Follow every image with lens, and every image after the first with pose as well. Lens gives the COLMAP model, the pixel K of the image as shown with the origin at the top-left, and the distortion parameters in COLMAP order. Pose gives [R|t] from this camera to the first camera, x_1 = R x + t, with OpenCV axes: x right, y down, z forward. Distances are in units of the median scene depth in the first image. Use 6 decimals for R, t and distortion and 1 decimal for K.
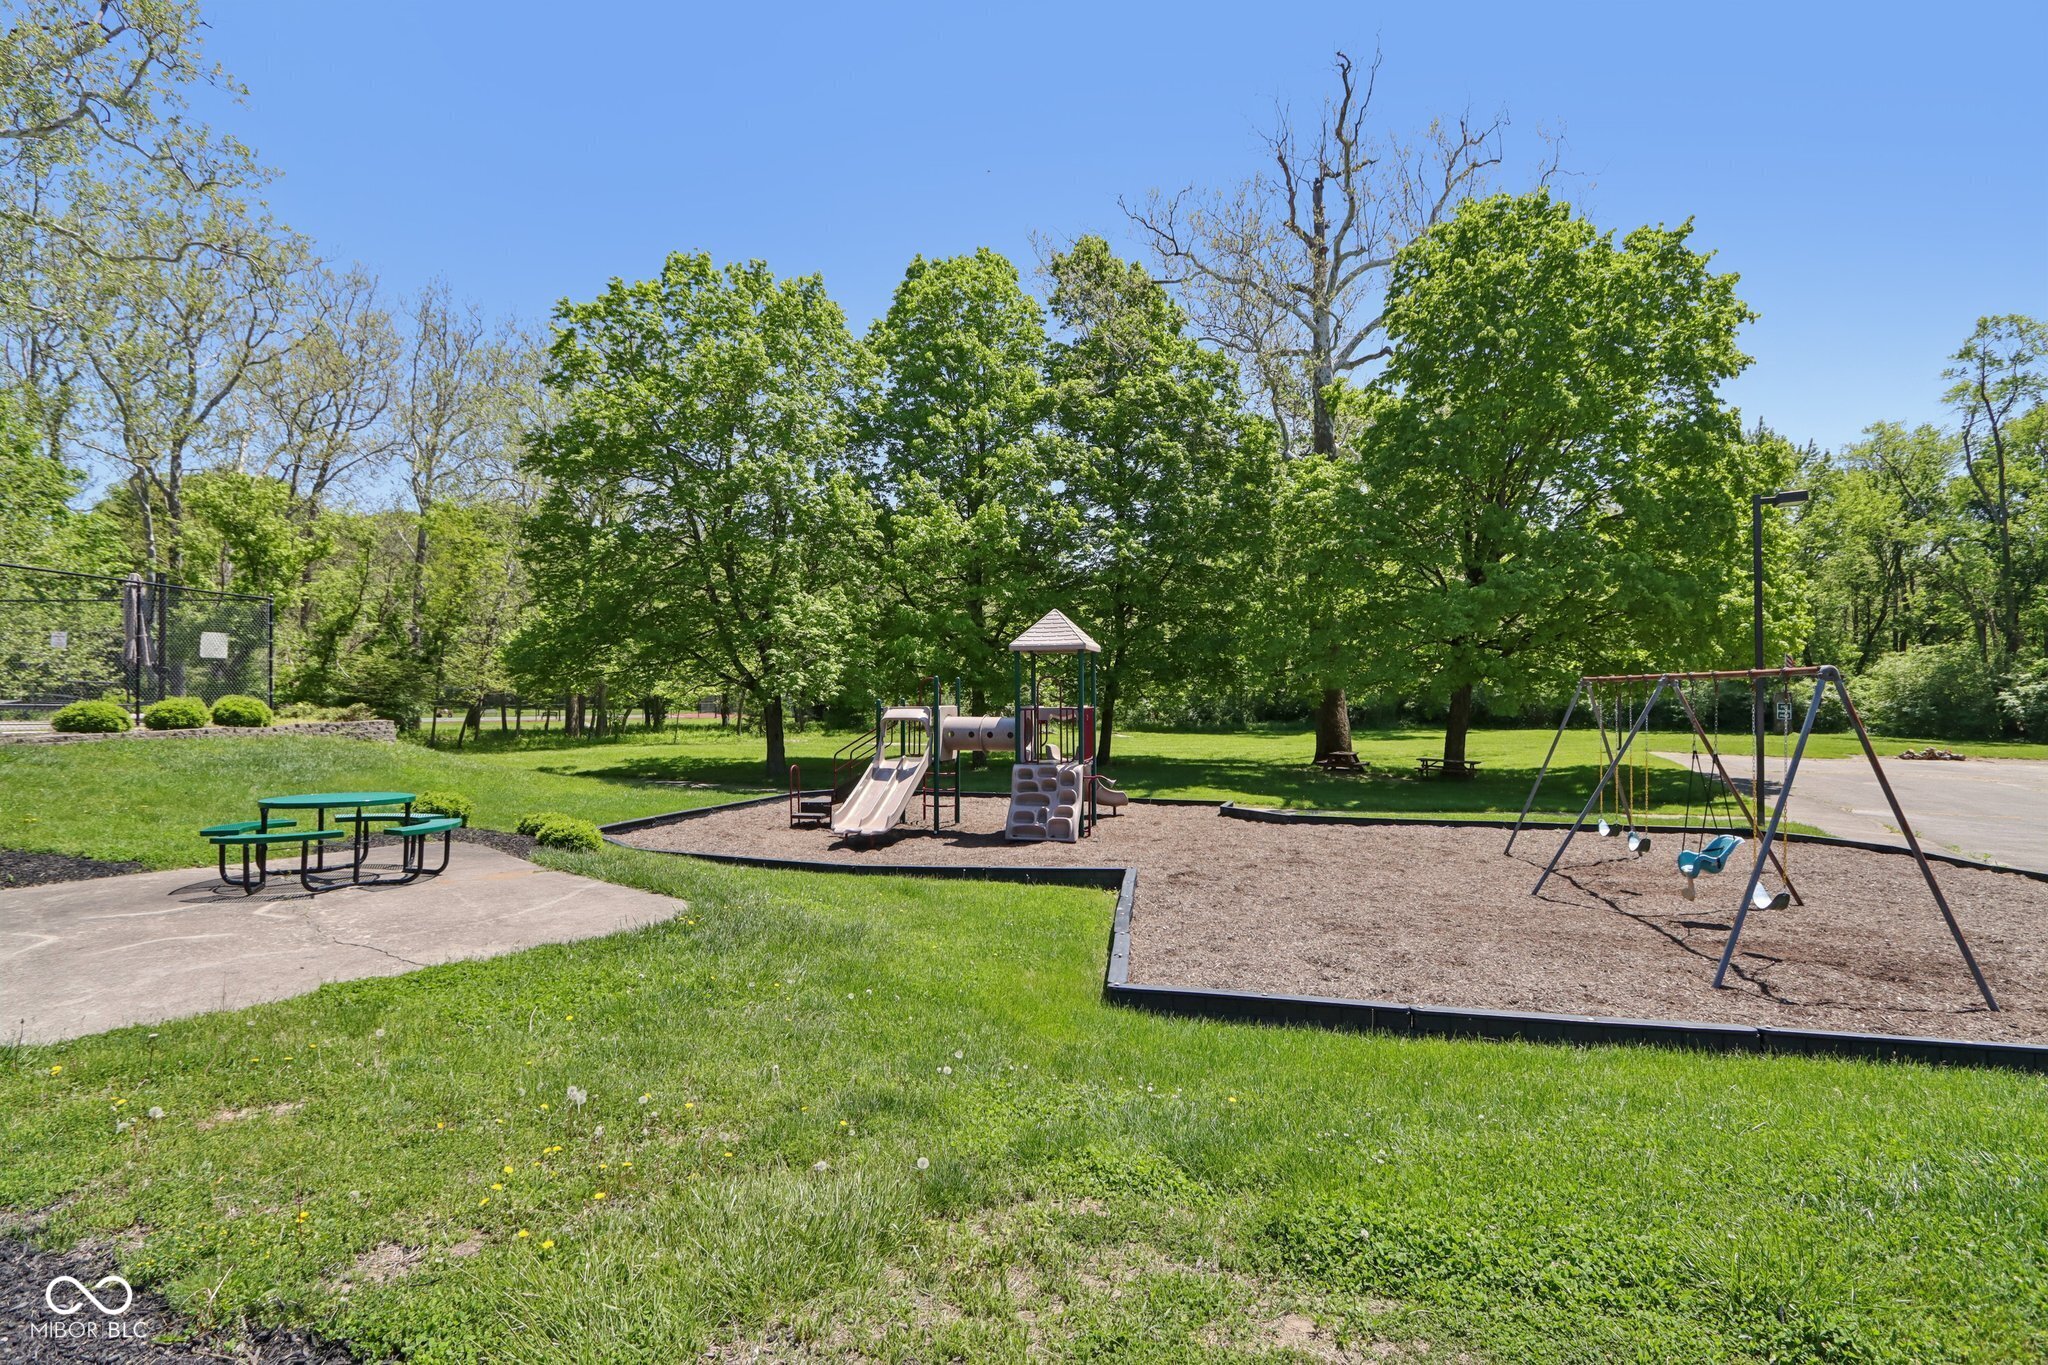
lens RADIAL K [[944.0, 0, 1024.0], [0, 944.0, 682.5], [0, 0, 1]] dist [0.000313, 0.000251]
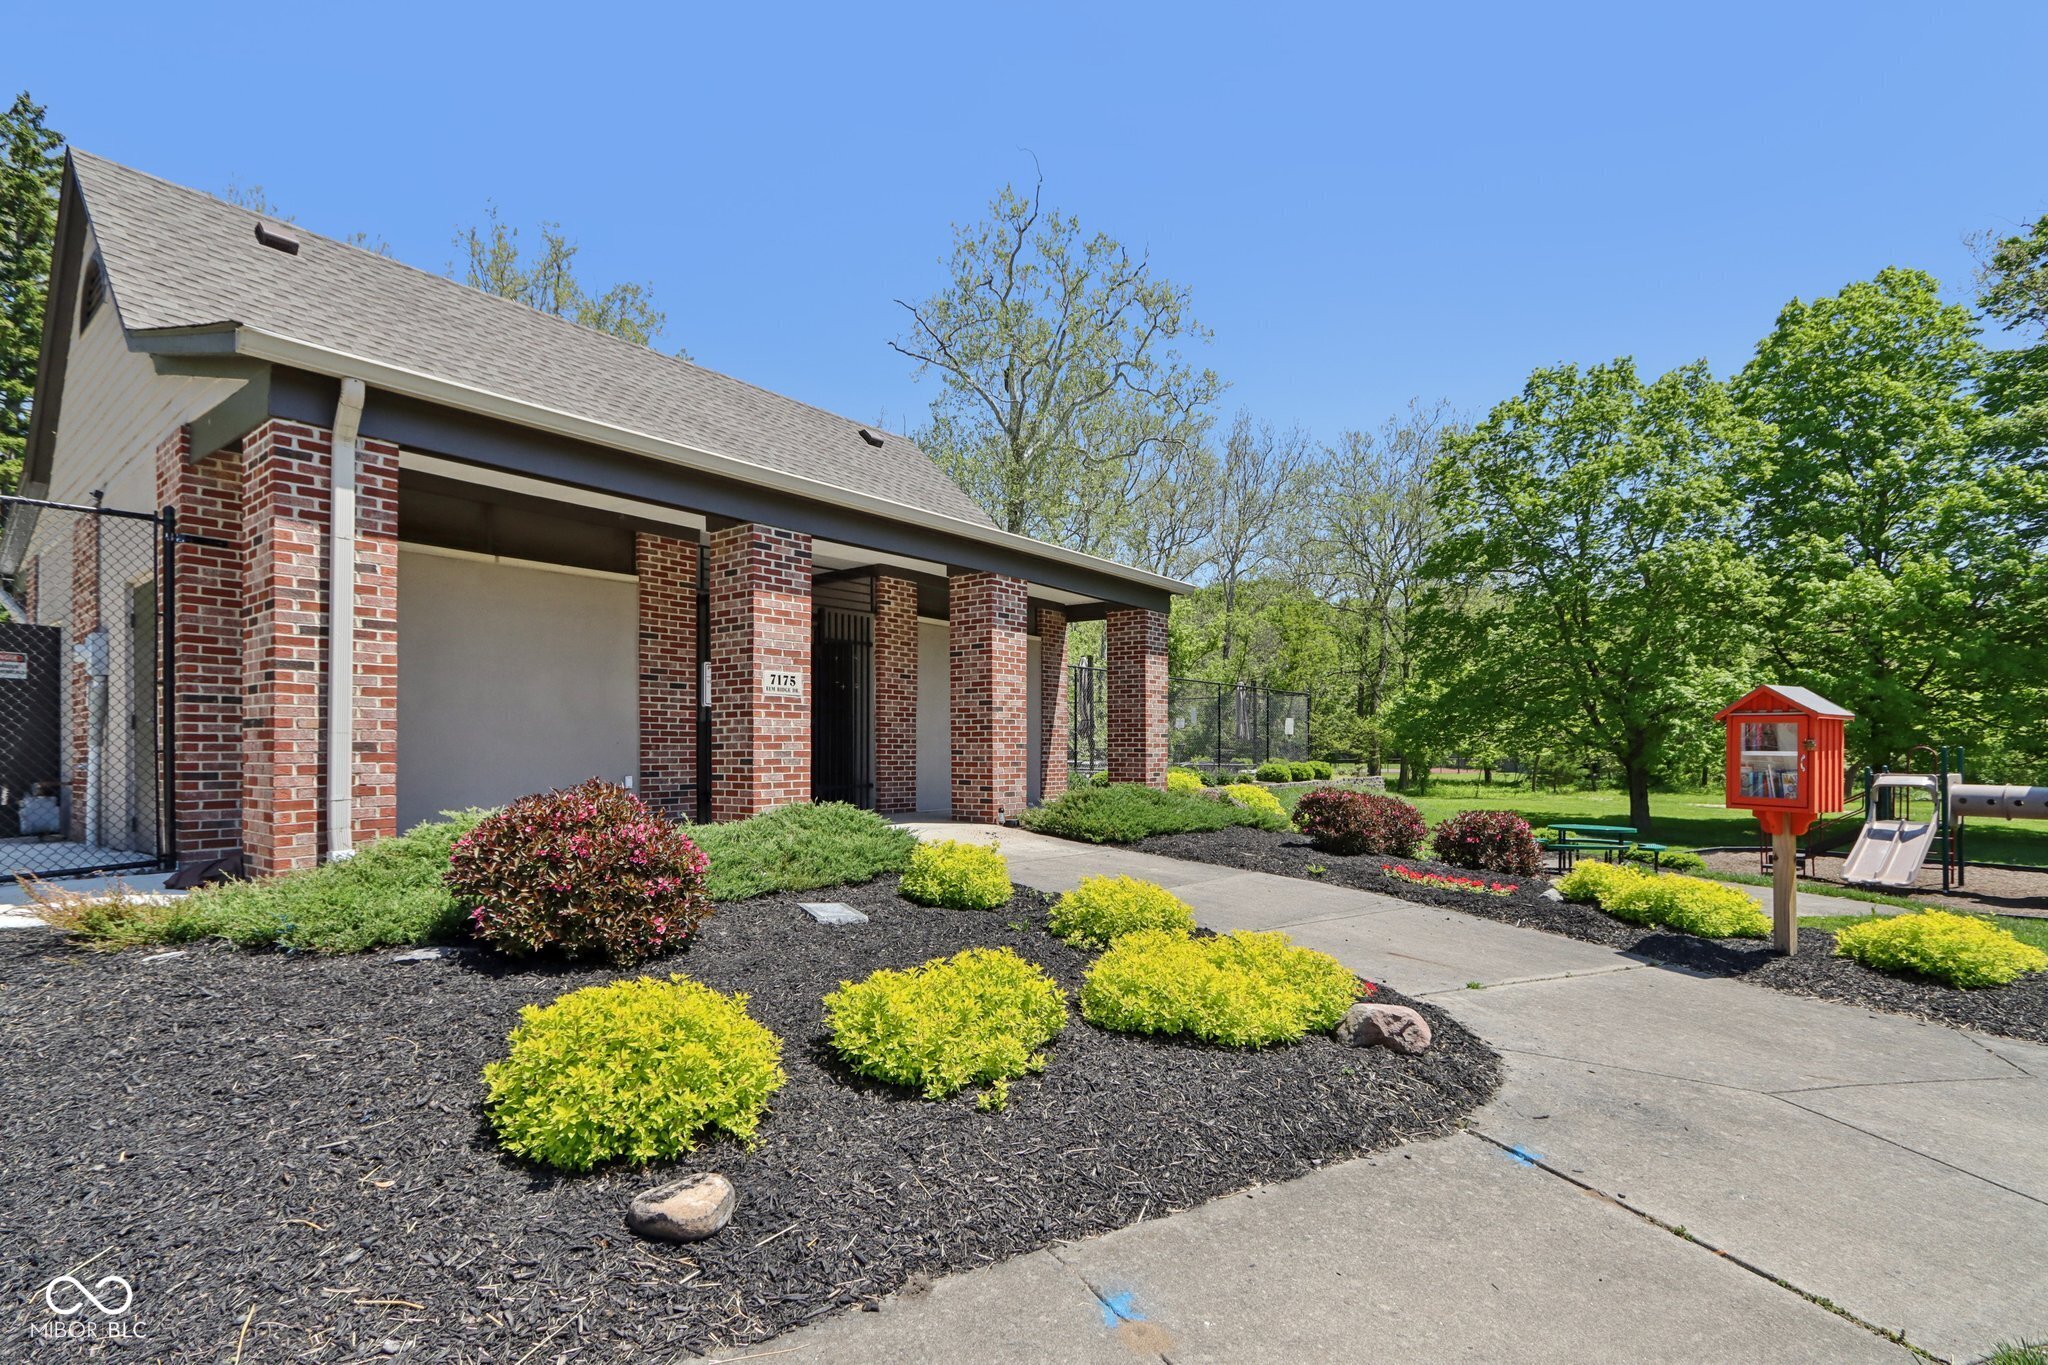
lens RADIAL K [[951.9, 0, 1023.1], [0, 951.9, 749.2], [0, 0, 1]] dist [0.000633, 0.006693]
pose [[0.779573, 0.003008, -0.626305, -0.140412], [0.006209, 0.999902, 0.012532, -0.014920], [0.626281, -0.013658, 0.779478, -0.314763]]
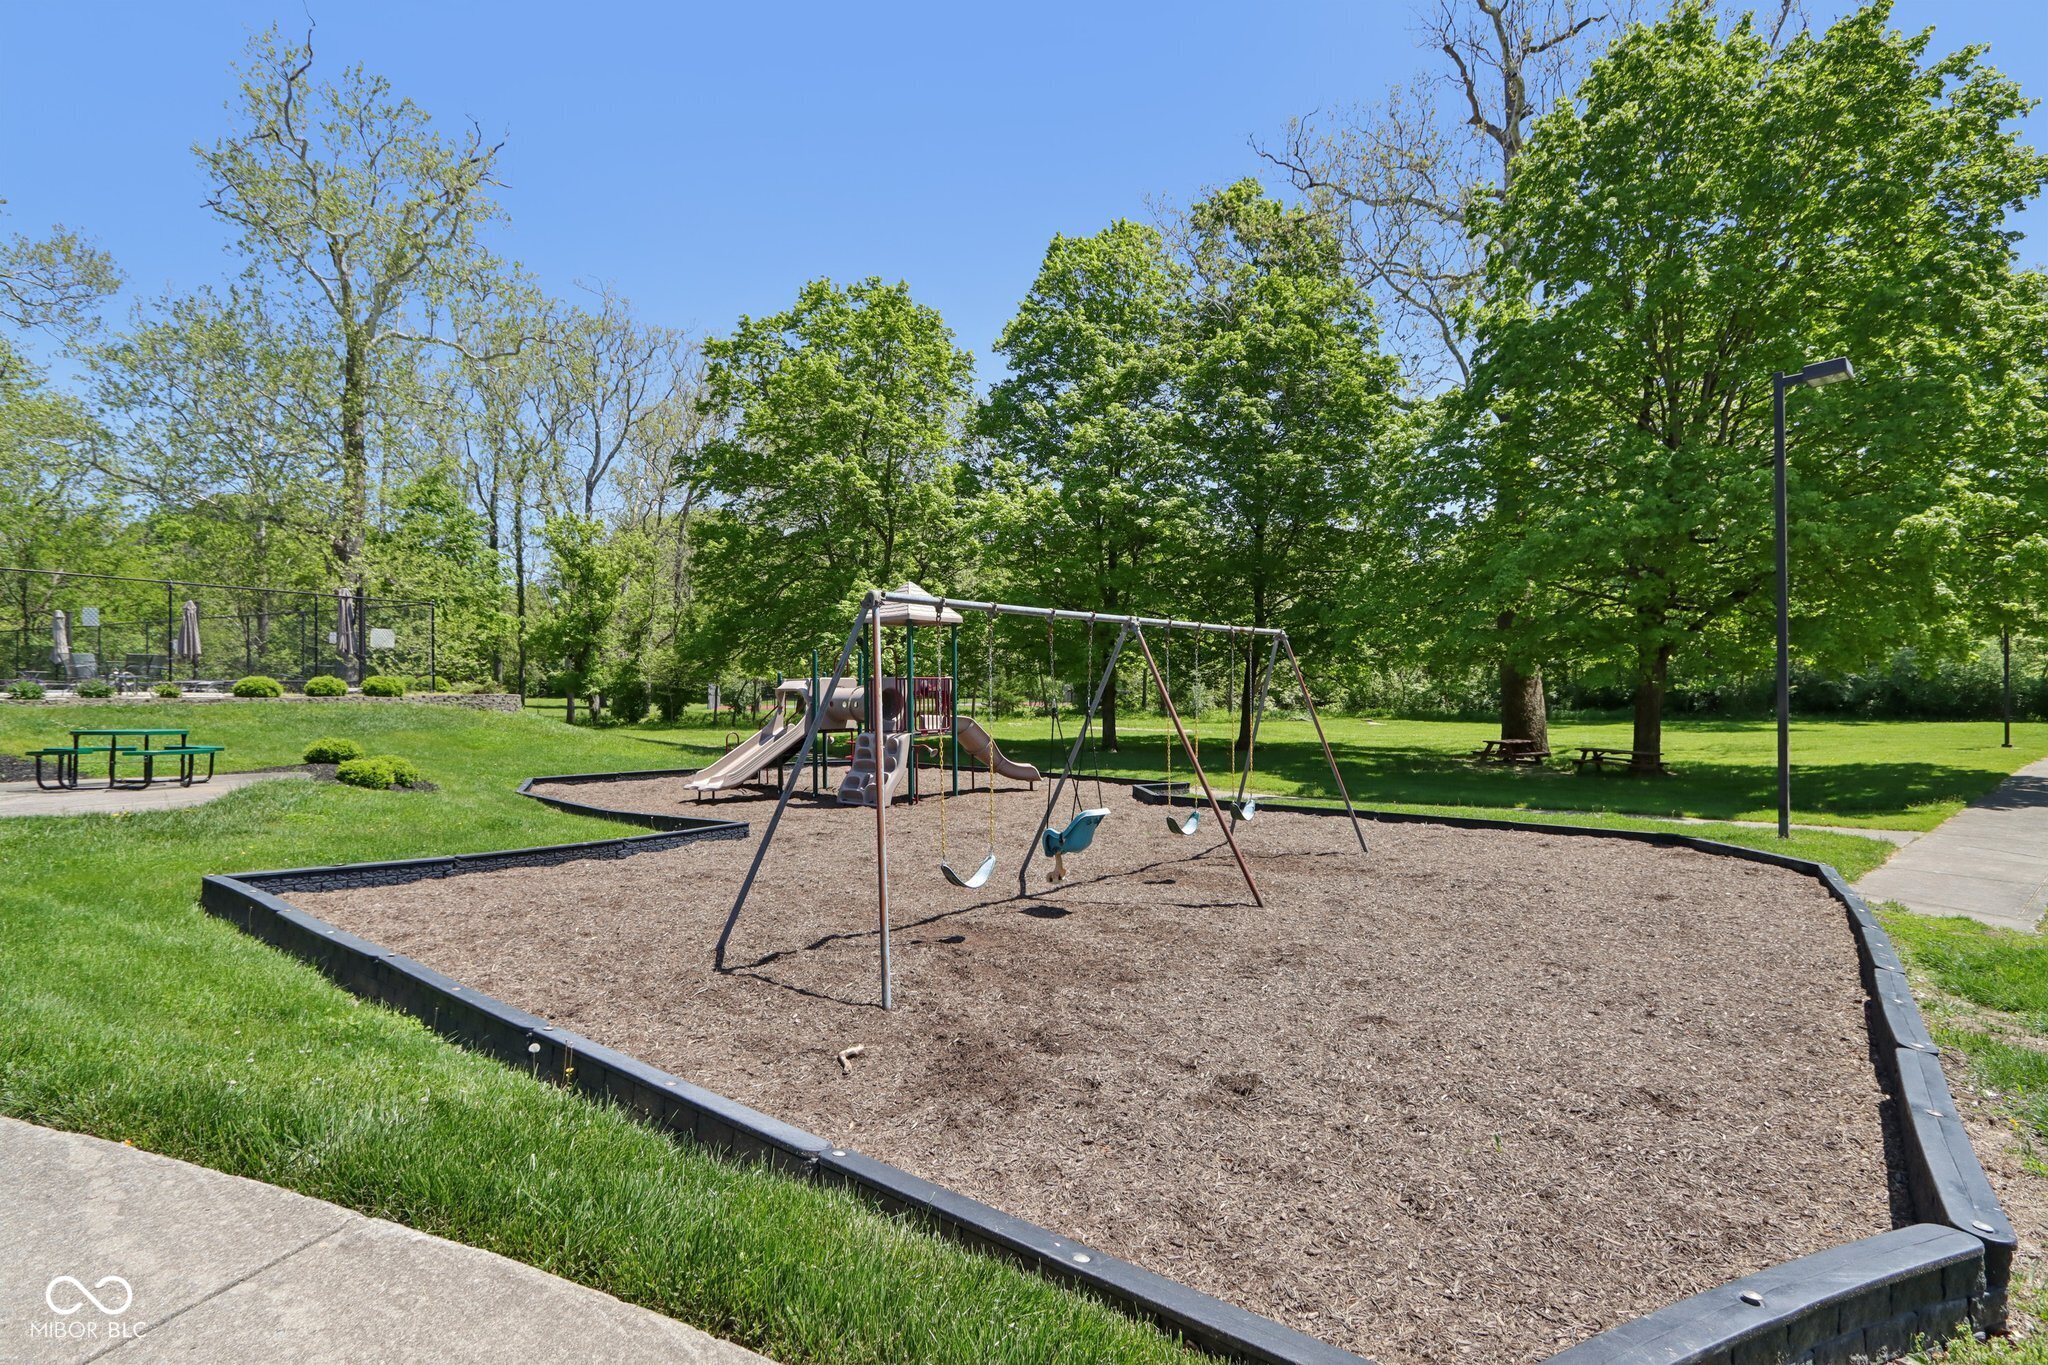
lens RADIAL K [[944.2, 0, 1024.0], [0, 944.2, 682.5], [0, 0, 1]] dist [-0.001743, 0.000057]
pose [[0.916722, -0.005452, -0.399488, 0.335554], [0.009204, 0.999930, 0.007474, 0.014964], [0.399420, -0.010528, 0.916708, 0.071719]]
